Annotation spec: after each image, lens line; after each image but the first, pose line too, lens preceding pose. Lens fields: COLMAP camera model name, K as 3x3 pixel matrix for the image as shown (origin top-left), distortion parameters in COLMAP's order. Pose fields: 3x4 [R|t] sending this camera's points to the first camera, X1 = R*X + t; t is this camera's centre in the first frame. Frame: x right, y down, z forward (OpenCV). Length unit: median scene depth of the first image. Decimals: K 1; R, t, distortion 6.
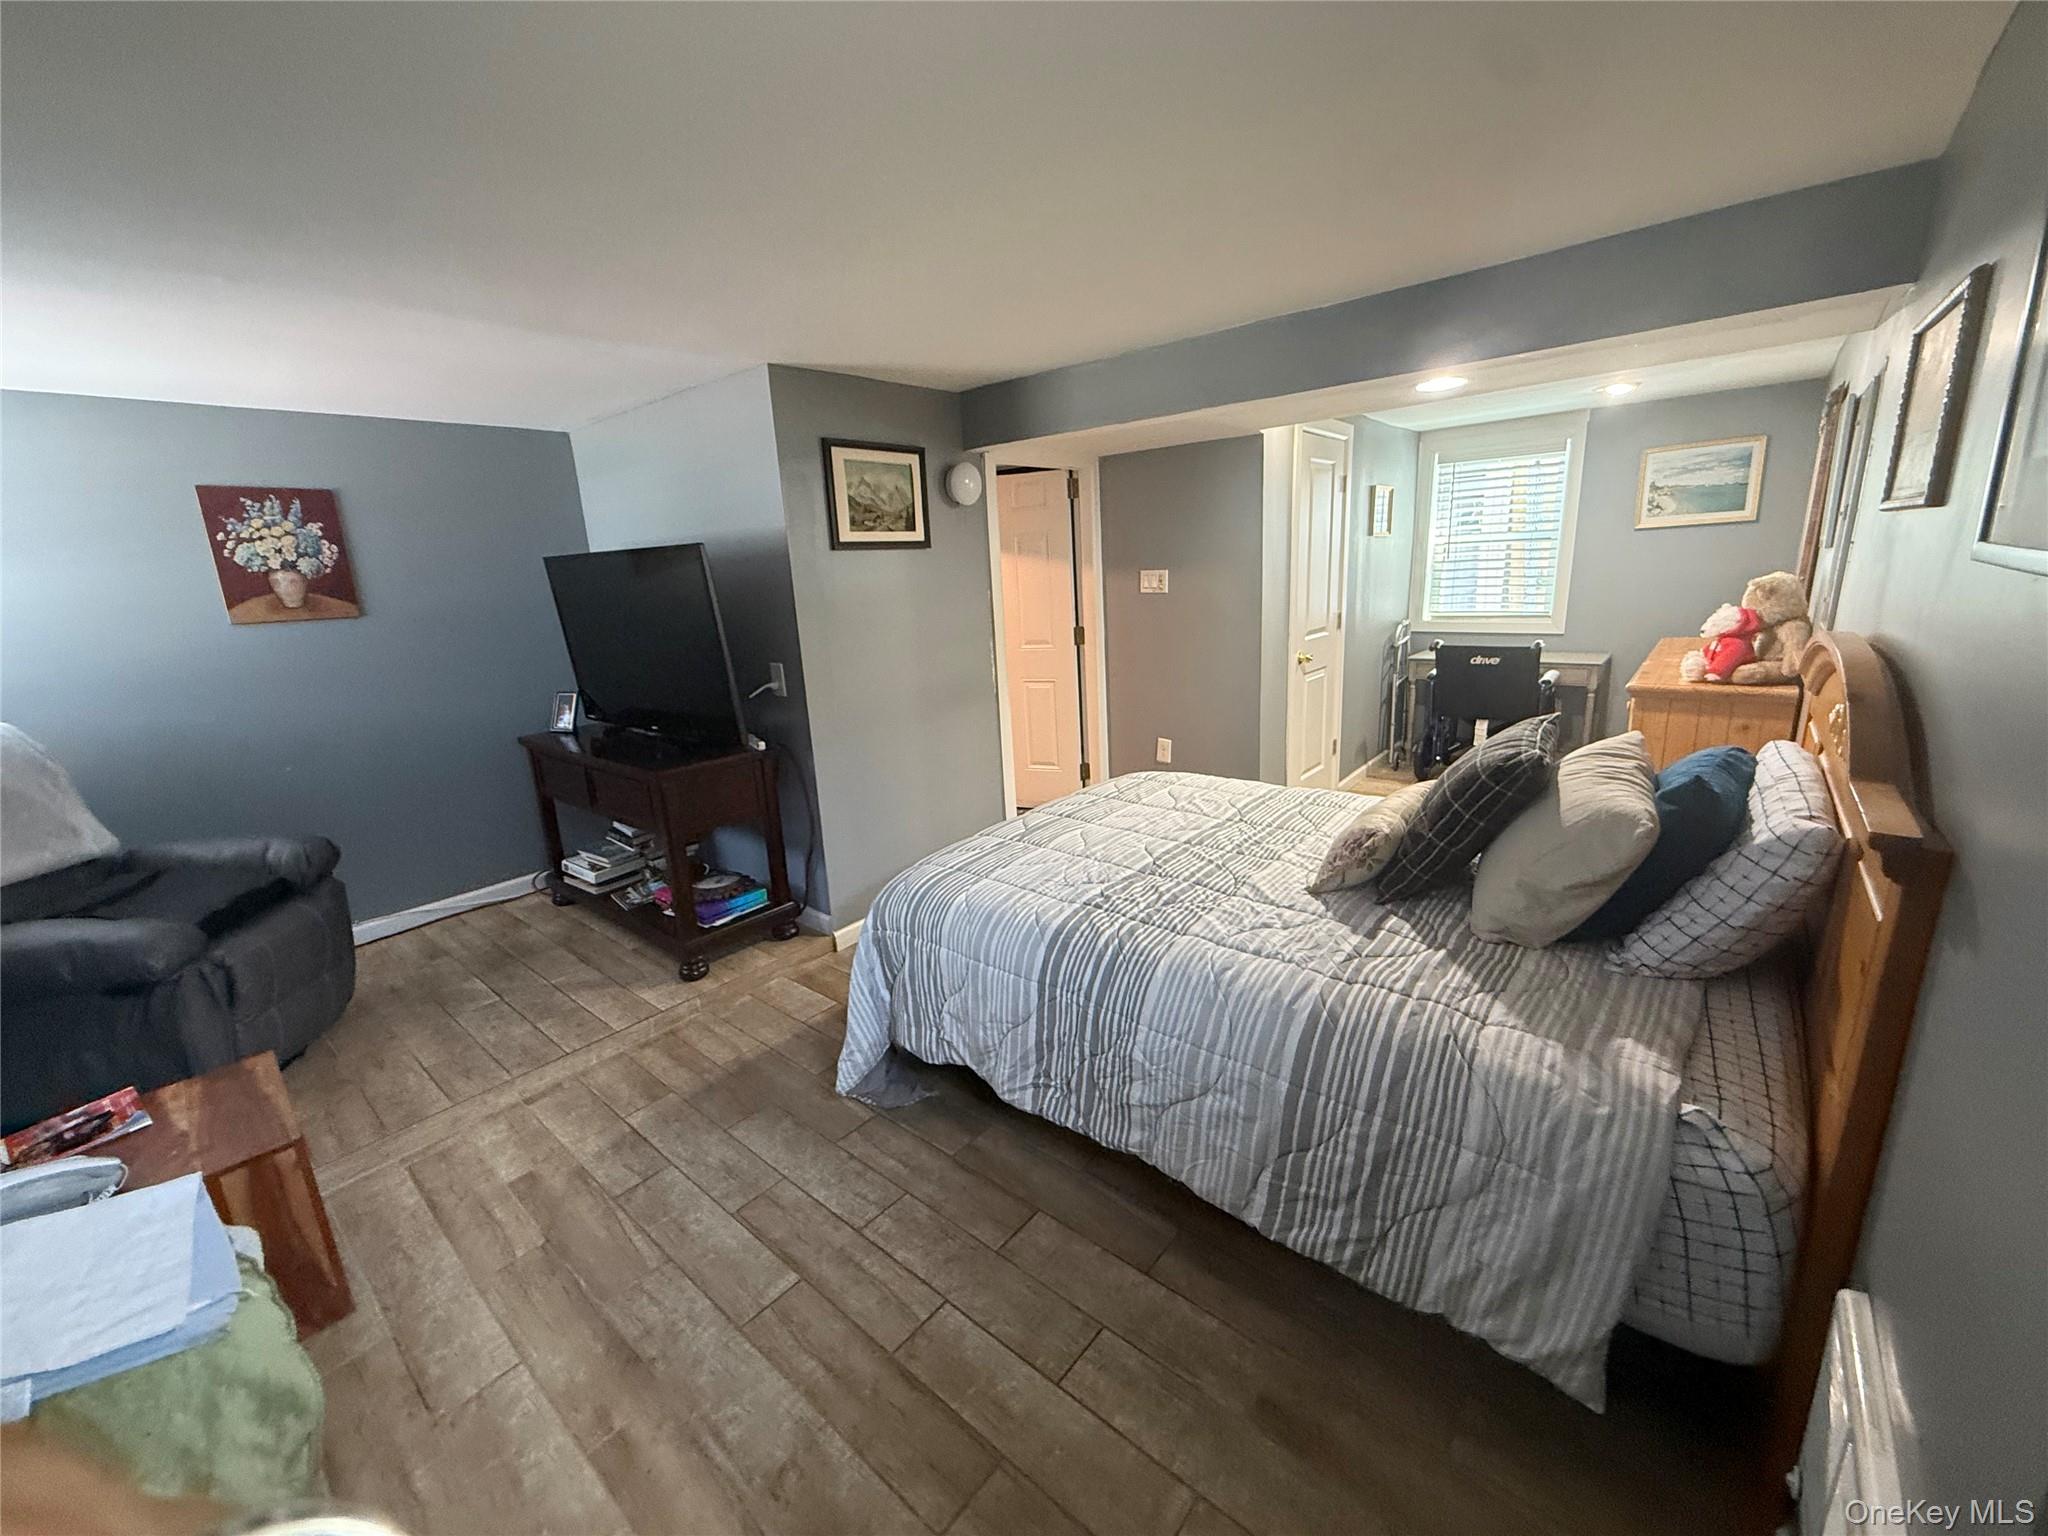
lens RADIAL K [[819.7, 0, 1018.5], [0, 819.7, 768.5], [0, 0, 1]] dist [-0.002597, 0.000728]
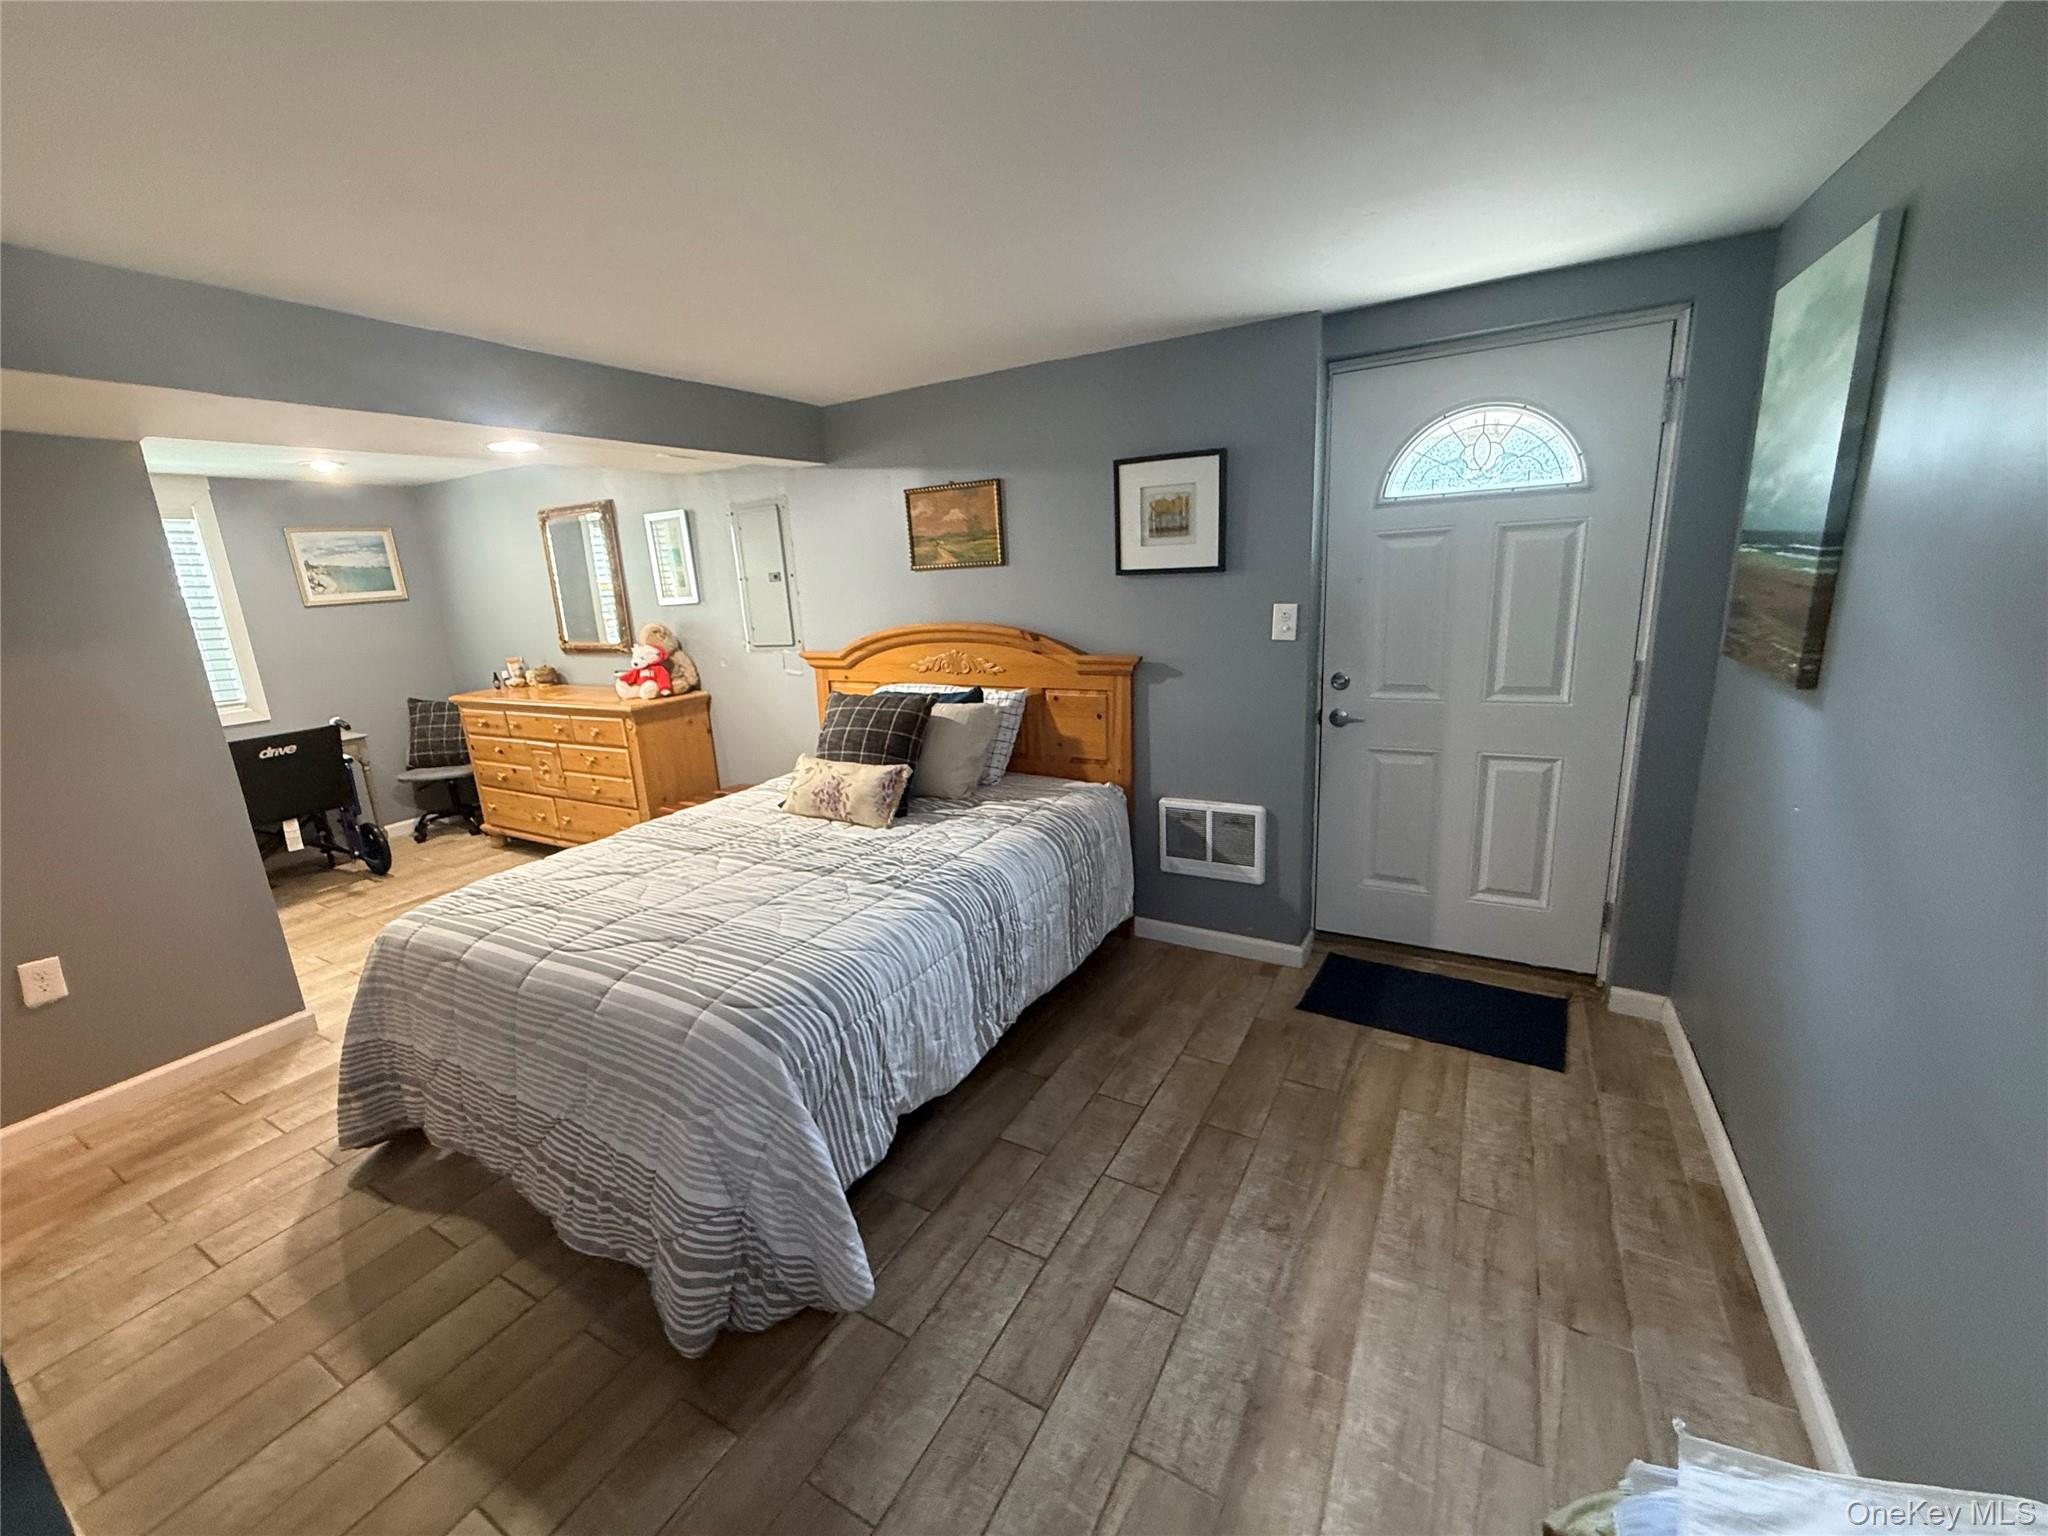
lens RADIAL K [[819.7, 0, 1017.7], [0, 819.7, 766.5], [0, 0, 1]] dist [-0.002597, 0.000728]
pose [[-0.182841, -0.170307, 0.968279, -0.951629], [0.301286, 0.927789, 0.220078, -0.171489], [-0.935840, 0.331968, -0.118327, 0.901340]]
